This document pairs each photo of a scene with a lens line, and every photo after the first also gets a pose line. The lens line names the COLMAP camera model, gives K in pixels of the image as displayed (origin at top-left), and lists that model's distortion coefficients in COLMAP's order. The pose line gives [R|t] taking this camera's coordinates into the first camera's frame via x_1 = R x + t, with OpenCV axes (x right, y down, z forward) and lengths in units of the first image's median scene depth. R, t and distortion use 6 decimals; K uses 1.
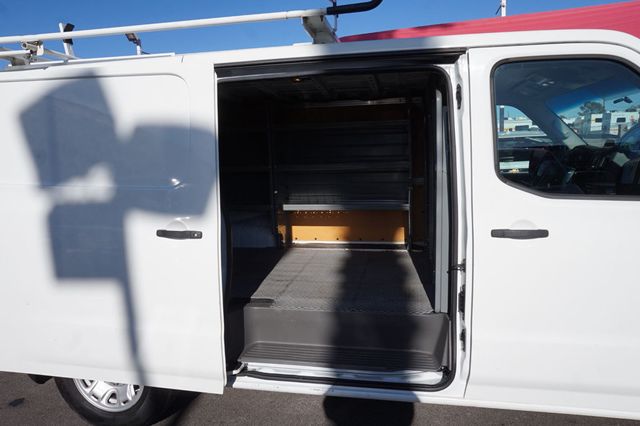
lens RADIAL K [[434.8, 0, 318.4], [0, 434.8, 213.2], [0, 0, 1]] dist [-0.029782, 0.018001]
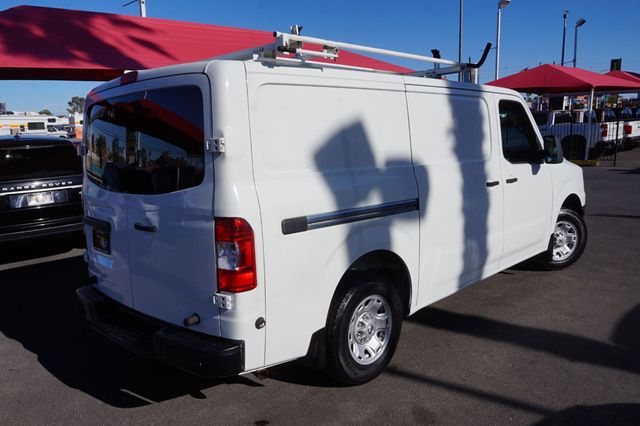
lens RADIAL K [[529.9, 0, 320.3], [0, 529.9, 210.0], [0, 0, 1]] dist [-0.004319, 0.014039]
pose [[0.531573, -0.105527, 0.840413, -1.962820], [0.137457, 0.989804, 0.037342, -0.031679], [-0.835784, 0.095671, 0.540659, 0.328011]]
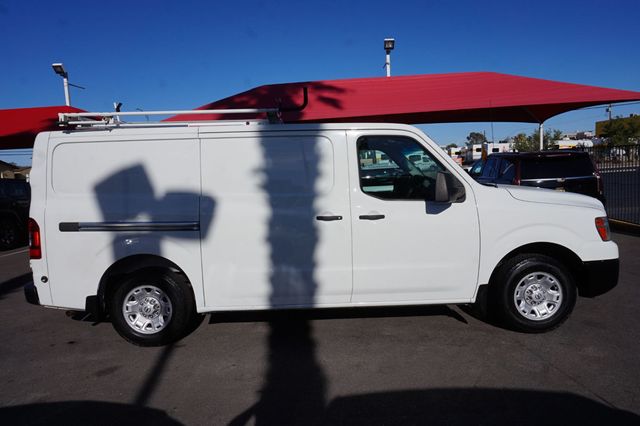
lens RADIAL K [[434.8, 0, 315.7], [0, 434.8, 216.2], [0, 0, 1]] dist [-0.029782, 0.018001]
pose [[0.980056, -0.017438, 0.197954, -0.195977], [0.027600, 0.998432, -0.048691, 0.119398], [-0.196794, 0.053184, 0.979001, -0.893388]]
